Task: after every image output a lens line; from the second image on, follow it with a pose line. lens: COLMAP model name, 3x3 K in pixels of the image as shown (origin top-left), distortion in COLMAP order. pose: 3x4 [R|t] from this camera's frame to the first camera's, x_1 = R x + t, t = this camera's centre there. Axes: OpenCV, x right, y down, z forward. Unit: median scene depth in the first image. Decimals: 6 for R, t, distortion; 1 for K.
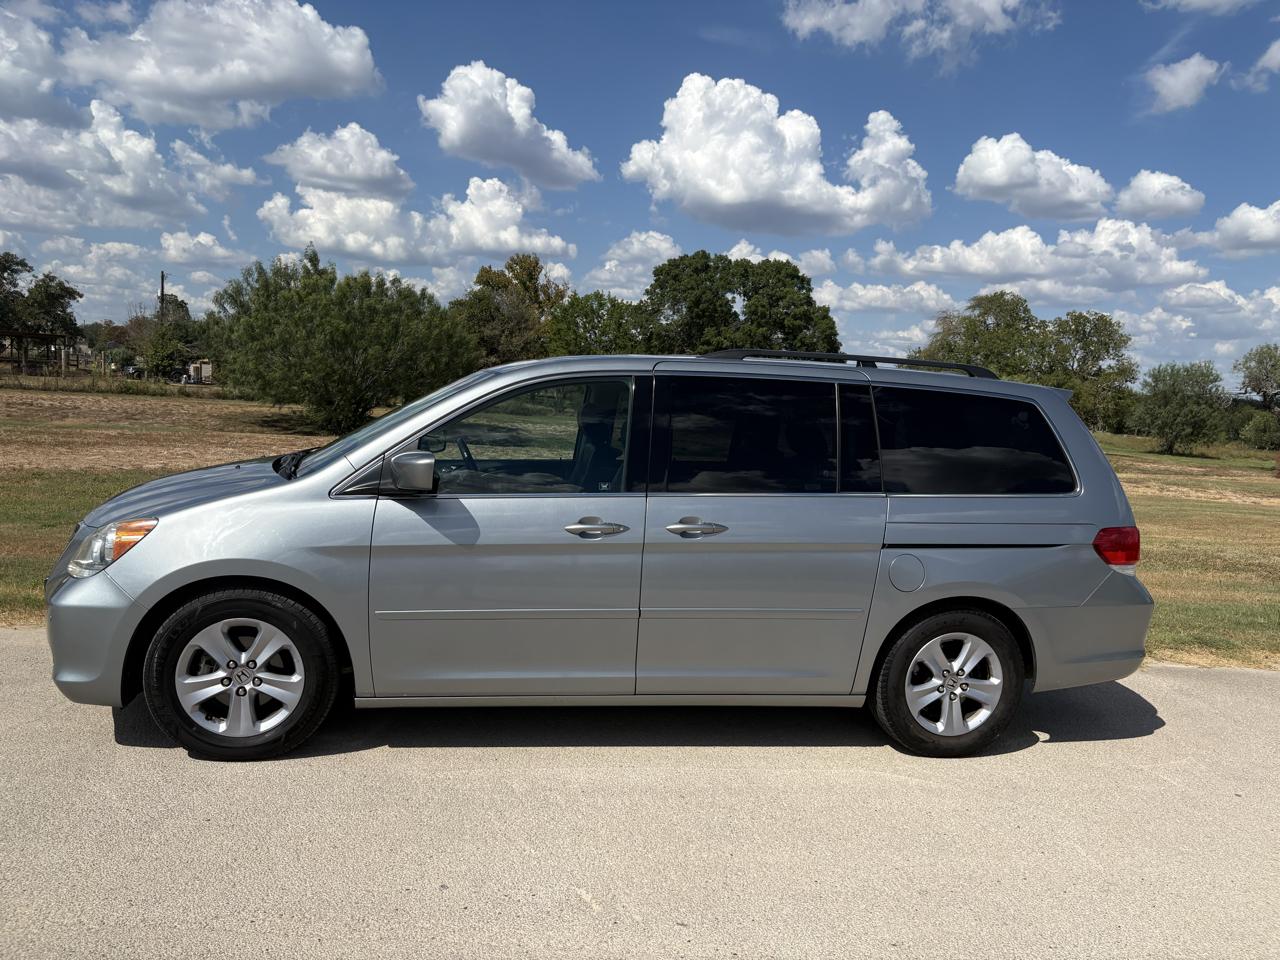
lens RADIAL K [[971.3, 0, 642.8], [0, 971.3, 481.9], [0, 0, 1]] dist [0.026941, -0.027925]
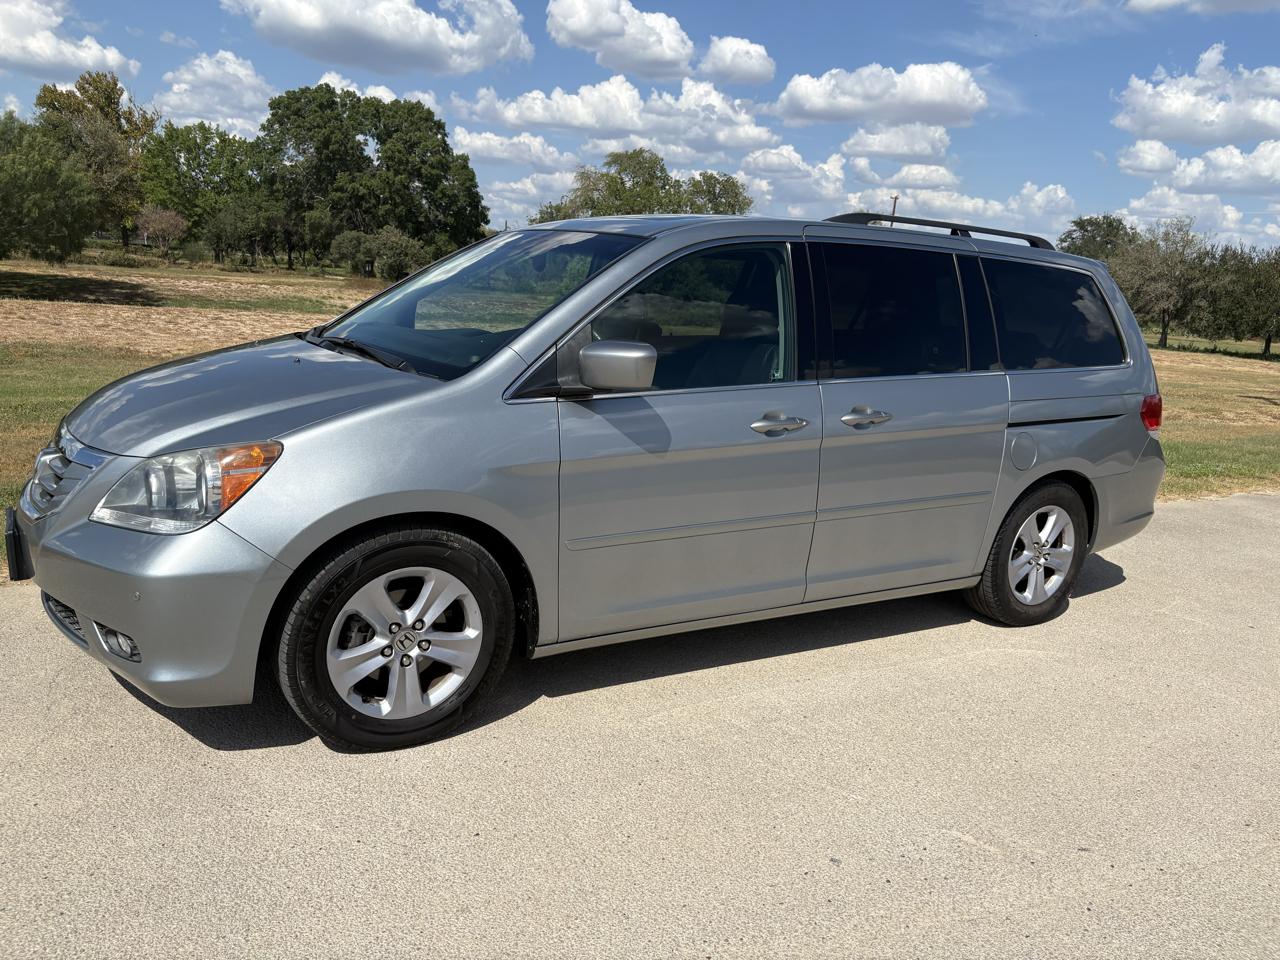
lens RADIAL K [[971.3, 0, 631.7], [0, 971.3, 483.0], [0, 0, 1]] dist [0.026941, -0.027925]
pose [[0.932523, -0.070661, 0.354129, -0.444547], [0.018017, 0.988551, 0.149807, -0.029886], [-0.360660, -0.133319, 0.923120, 0.218451]]
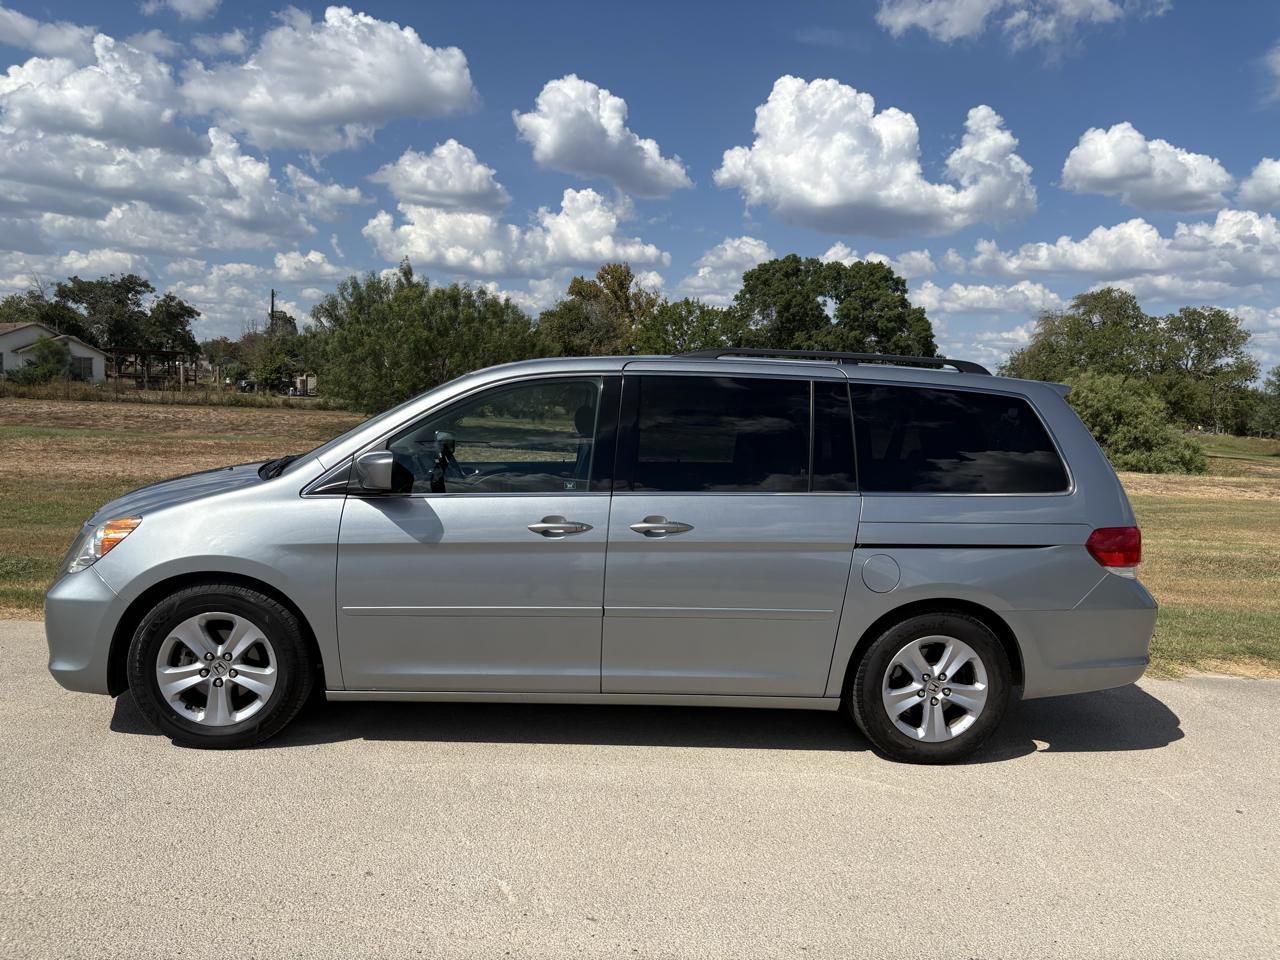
lens RADIAL K [[971.3, 0, 636.4], [0, 971.3, 484.5], [0, 0, 1]] dist [0.026941, -0.027925]
pose [[0.994810, -0.003686, -0.101686, 0.123815], [0.003227, 0.999984, -0.004683, 0.007868], [0.101702, 0.004331, 0.994806, 0.003842]]
